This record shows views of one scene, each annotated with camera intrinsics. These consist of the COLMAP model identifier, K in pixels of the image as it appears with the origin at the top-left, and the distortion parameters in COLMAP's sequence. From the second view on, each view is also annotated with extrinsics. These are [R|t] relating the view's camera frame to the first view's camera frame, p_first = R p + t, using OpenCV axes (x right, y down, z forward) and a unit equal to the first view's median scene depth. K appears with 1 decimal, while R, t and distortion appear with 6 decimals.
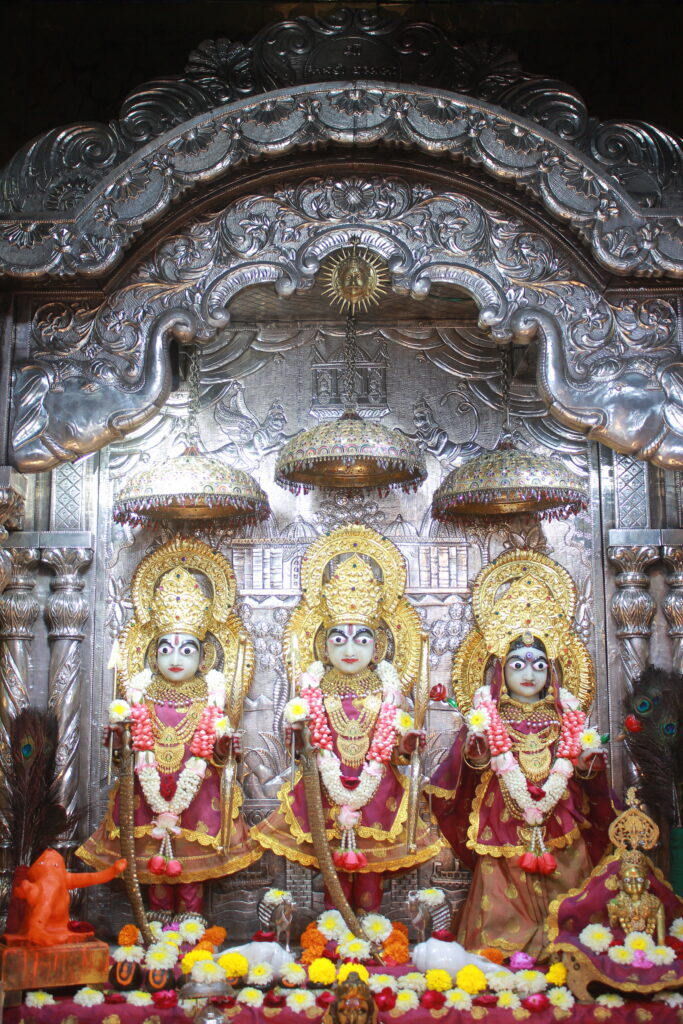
lens RADIAL K [[1298.0, 0, 341.5], [0, 1298.0, 512.0], [0, 0, 1]] dist [-0.073100, 0.144618]
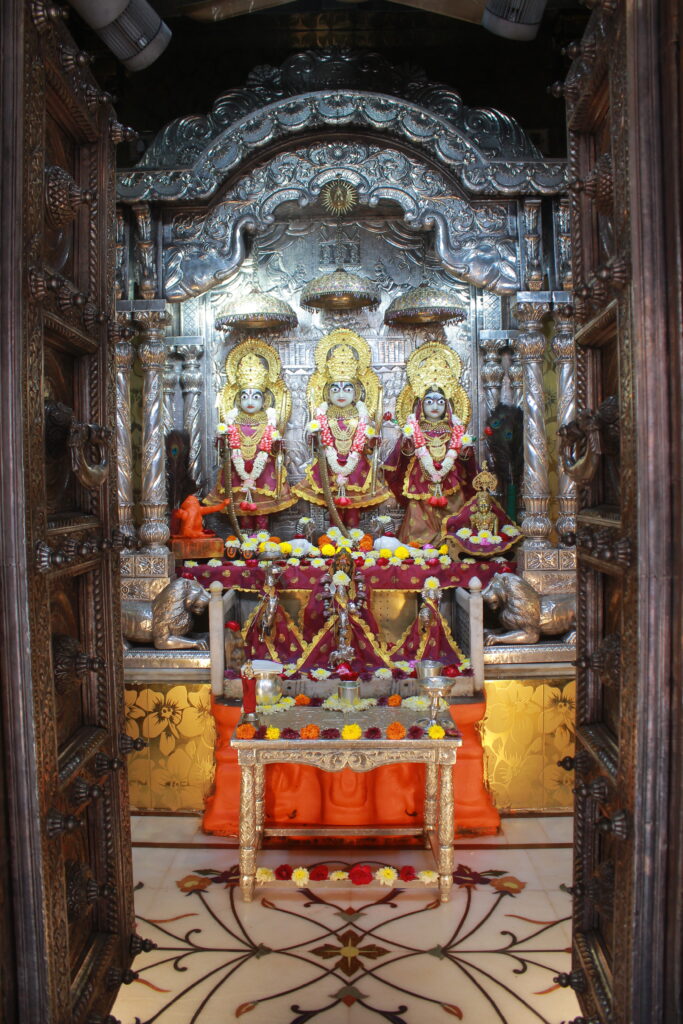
lens RADIAL K [[850.3, 0, 341.5], [0, 850.3, 512.0], [0, 0, 1]] dist [-0.177471, 0.204923]
pose [[0.999851, -0.013475, -0.010811, 0.019365], [0.015368, 0.979605, 0.200344, 0.027683], [0.007891, -0.200480, 0.979666, -0.275833]]
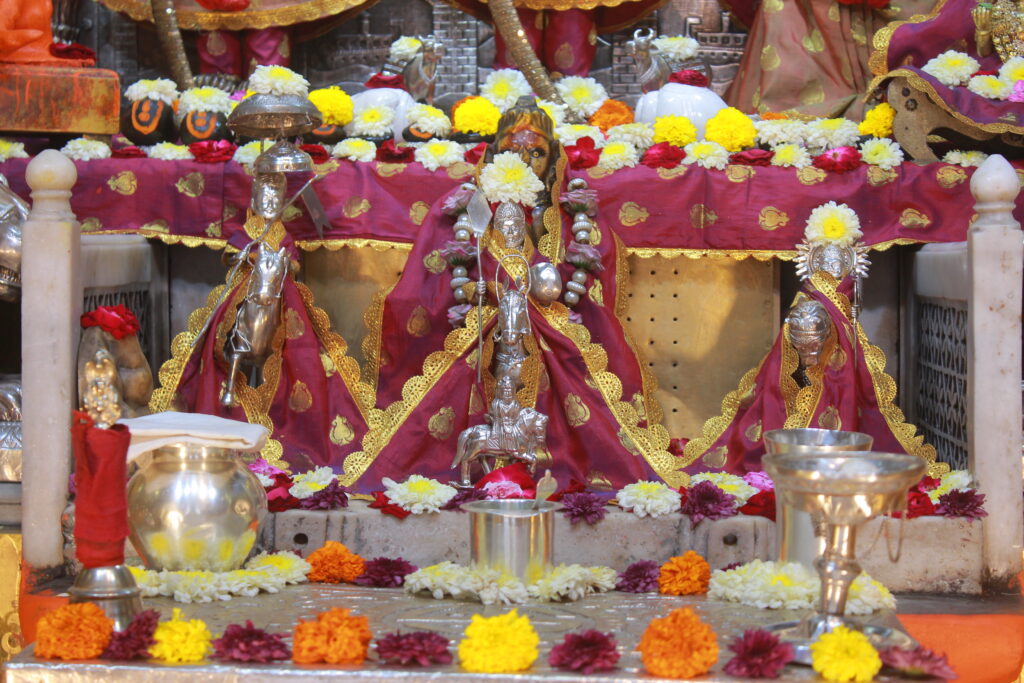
lens RADIAL K [[2212.8, 0, 512.0], [0, 2212.8, 341.5], [0, 0, 1]] dist [0.040731, 0.429136]
pose [[0.998825, 0.011610, -0.047058, 0.046021], [-0.001606, 0.978281, 0.207275, 0.228204], [0.048443, -0.206956, 0.977150, -0.012005]]
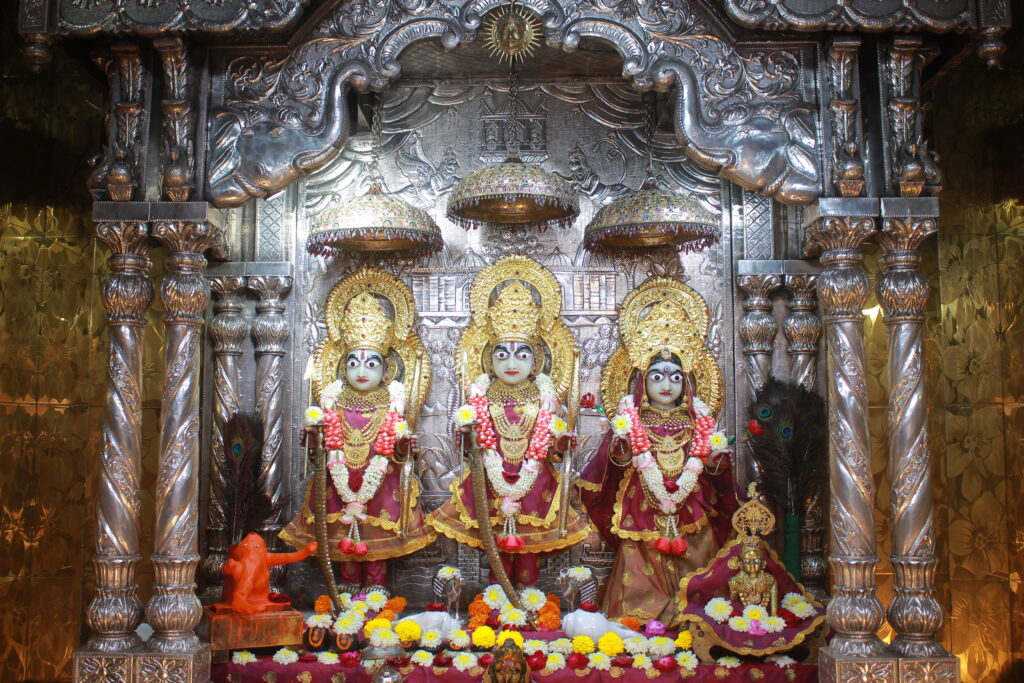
lens RADIAL K [[1047.2, 0, 515.1], [0, 1047.2, 351.3], [0, 0, 1]] dist [-0.131528, 0.177584]
pose [[0.999917, 0.001626, -0.012809, 0.023209], [-0.000452, 0.995834, 0.091181, 0.011201], [0.012904, -0.091168, 0.995752, 0.079150]]
